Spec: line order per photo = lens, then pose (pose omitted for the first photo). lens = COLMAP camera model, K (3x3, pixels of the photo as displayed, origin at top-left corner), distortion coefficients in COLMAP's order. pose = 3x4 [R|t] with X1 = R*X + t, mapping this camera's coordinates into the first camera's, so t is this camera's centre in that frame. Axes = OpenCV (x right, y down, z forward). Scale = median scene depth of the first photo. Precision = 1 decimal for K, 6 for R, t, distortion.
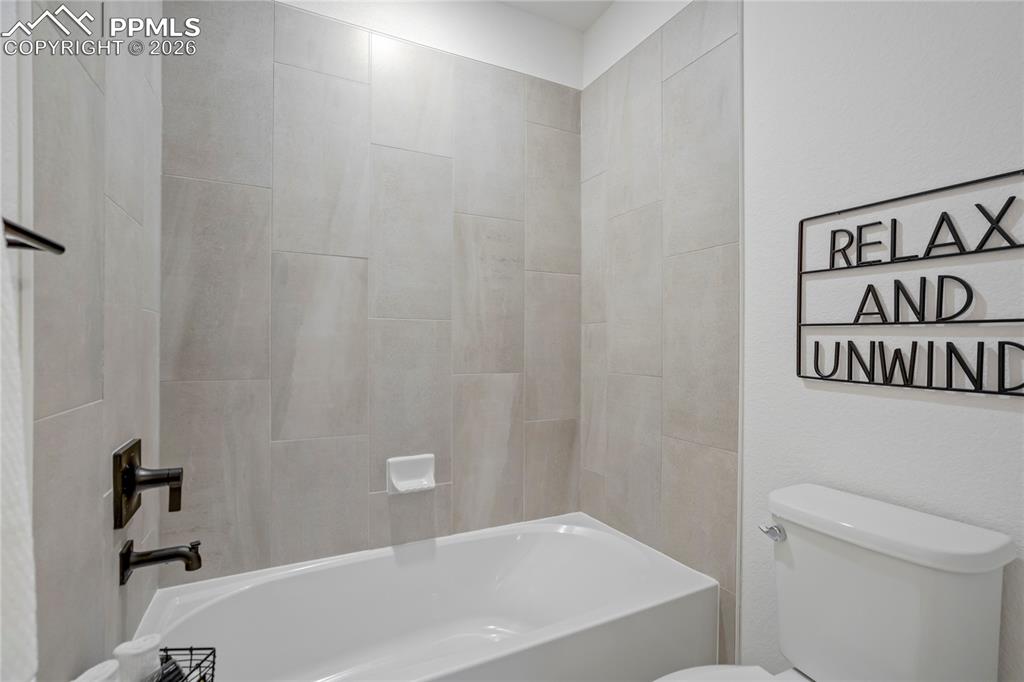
lens RADIAL K [[470.9, 0, 513.1], [0, 470.9, 344.2], [0, 0, 1]] dist [-0.025166, 0.008453]
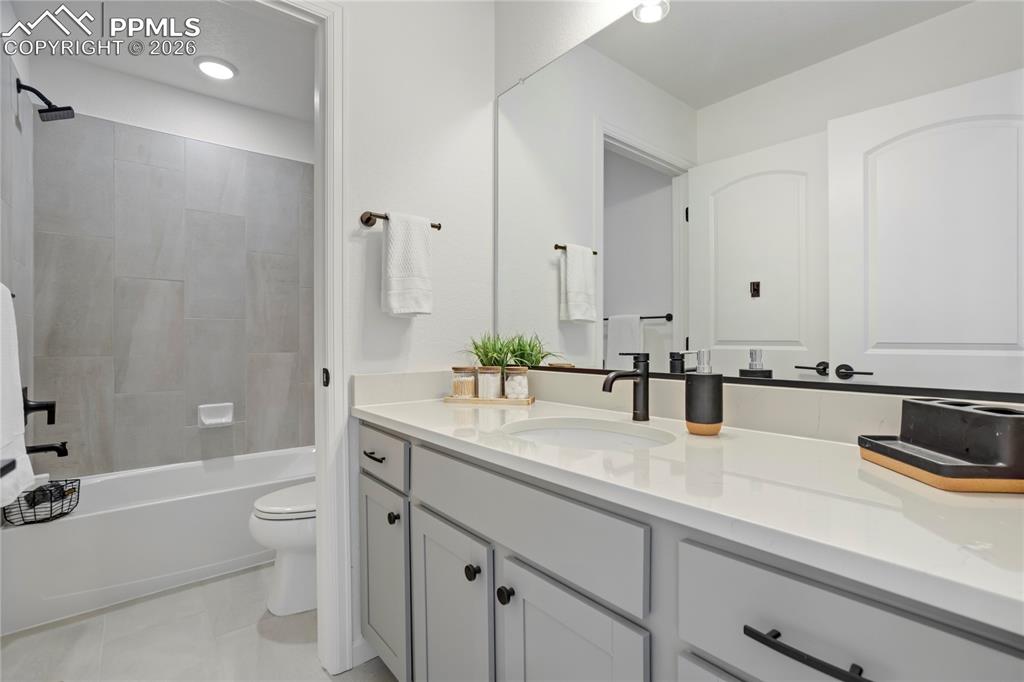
lens RADIAL K [[470.9, 0, 519.4], [0, 470.9, 337.5], [0, 0, 1]] dist [-0.025166, 0.008453]
pose [[0.973887, -0.009381, 0.226837, 0.445577], [0.010848, 0.999928, -0.005223, 0.031360], [-0.226772, 0.007548, 0.973919, -0.808978]]
